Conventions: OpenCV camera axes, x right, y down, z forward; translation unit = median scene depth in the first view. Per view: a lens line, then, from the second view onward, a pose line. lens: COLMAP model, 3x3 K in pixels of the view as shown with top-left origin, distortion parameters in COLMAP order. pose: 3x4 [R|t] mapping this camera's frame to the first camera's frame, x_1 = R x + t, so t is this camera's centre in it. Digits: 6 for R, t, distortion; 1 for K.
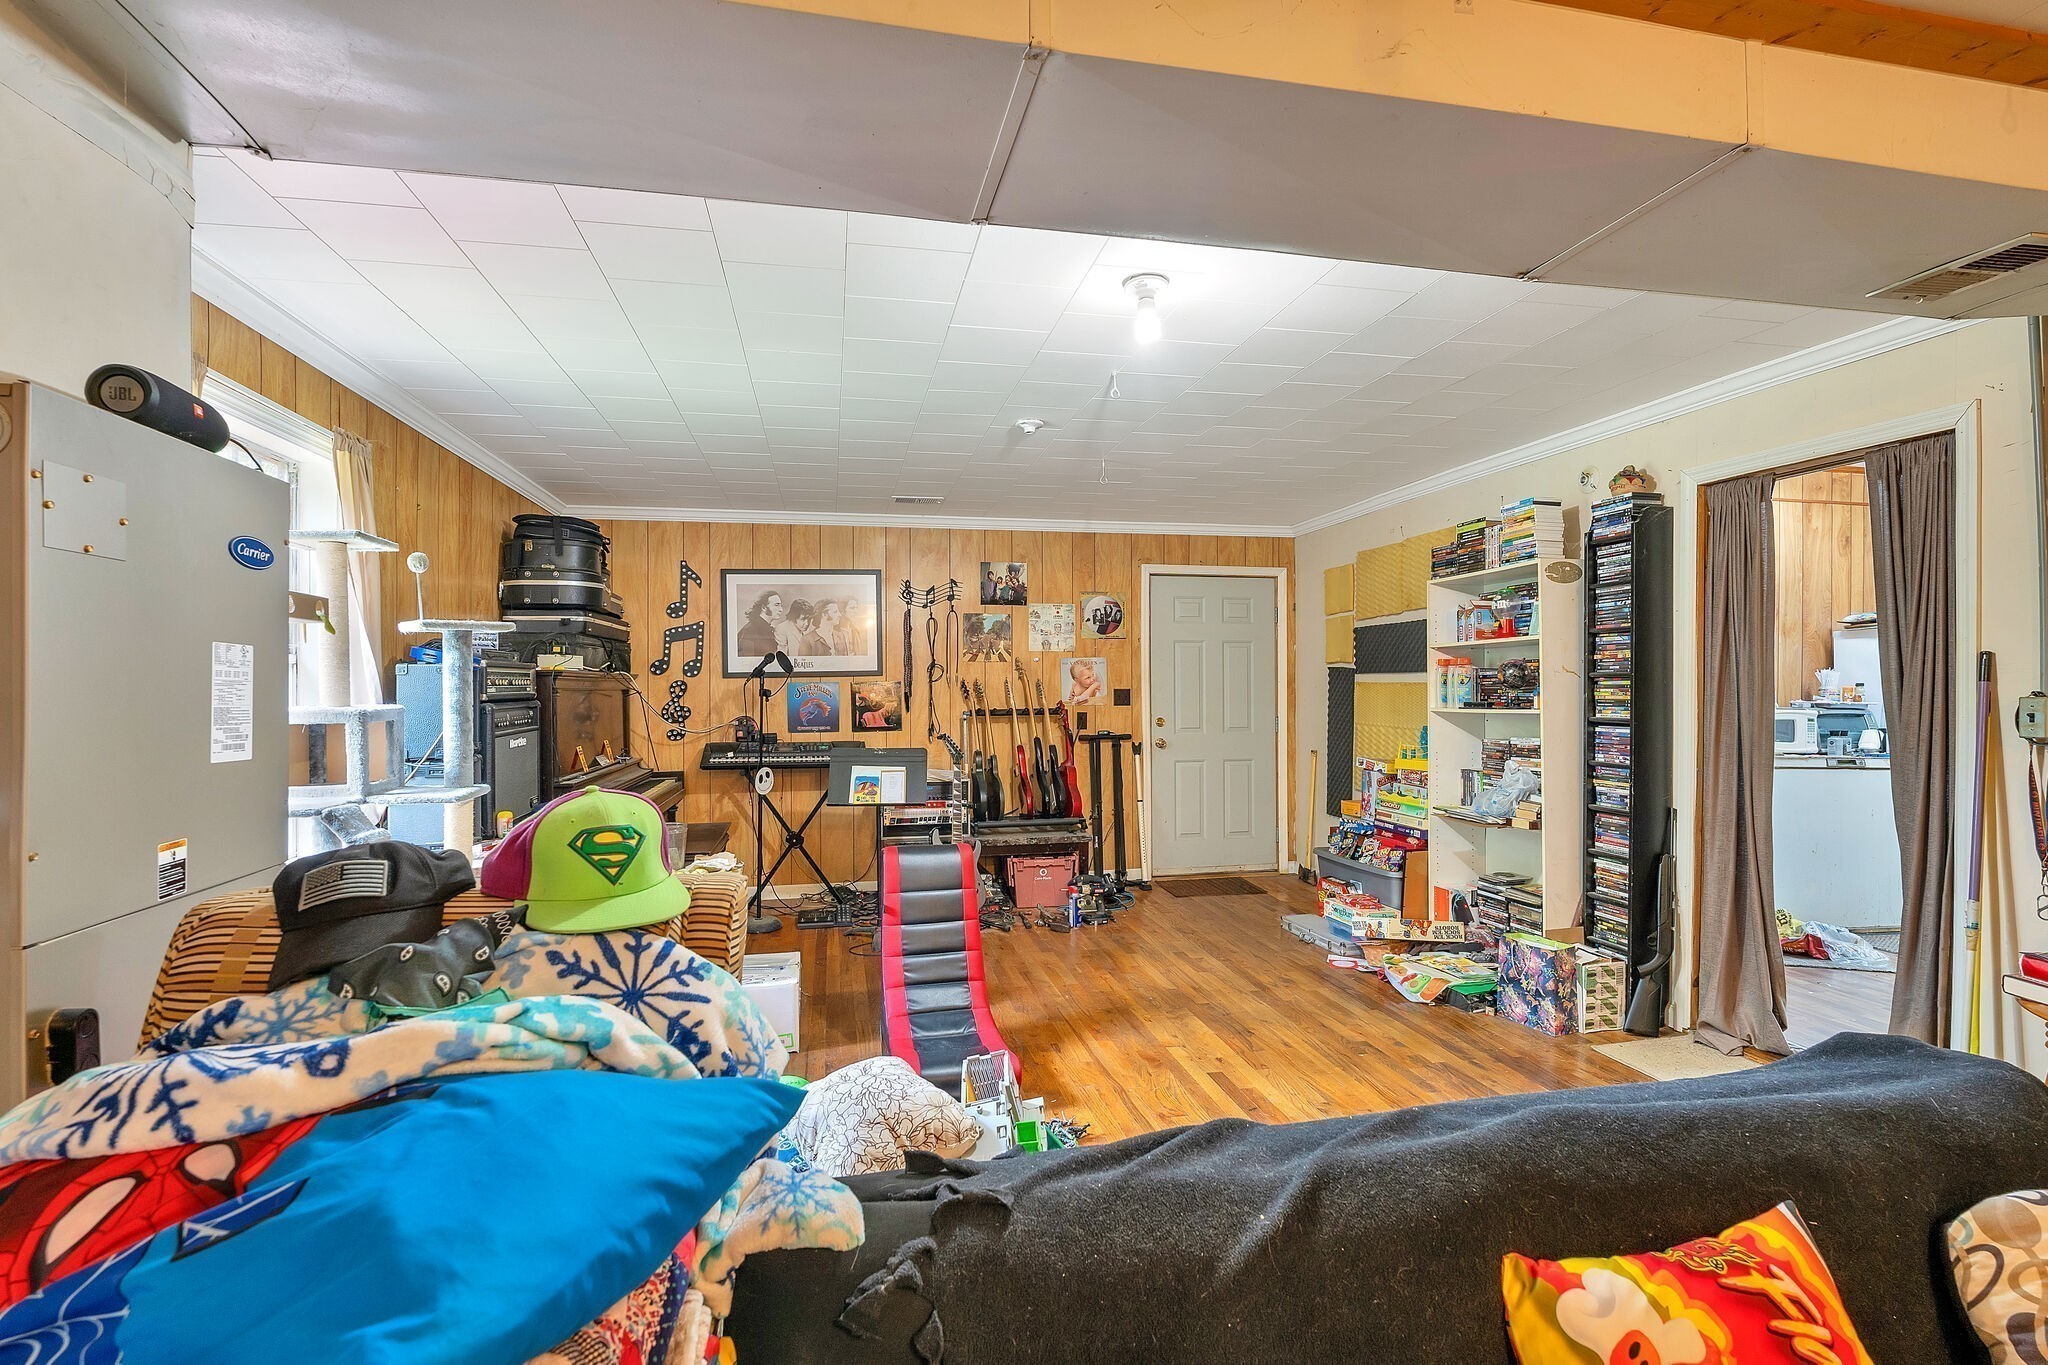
lens RADIAL K [[926.0, 0, 1024.5], [0, 926.0, 687.8], [0, 0, 1]] dist [-0.008710, 0.000126]
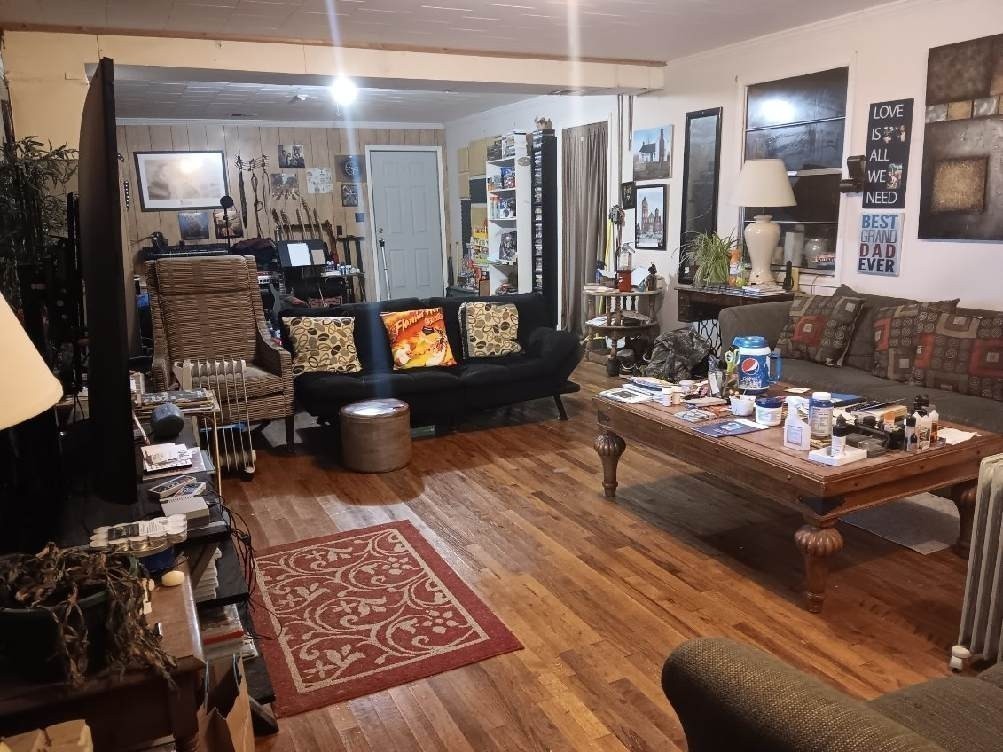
lens RADIAL K [[766.4, 0, 498.7], [0, 766.4, 402.8], [0, 0, 1]] dist [0.016958, -0.030953]
pose [[0.969734, -0.079235, 0.230951, -0.014194], [0.021155, 0.969589, 0.243822, 0.001060], [-0.243247, -0.231556, 0.941920, -0.707409]]
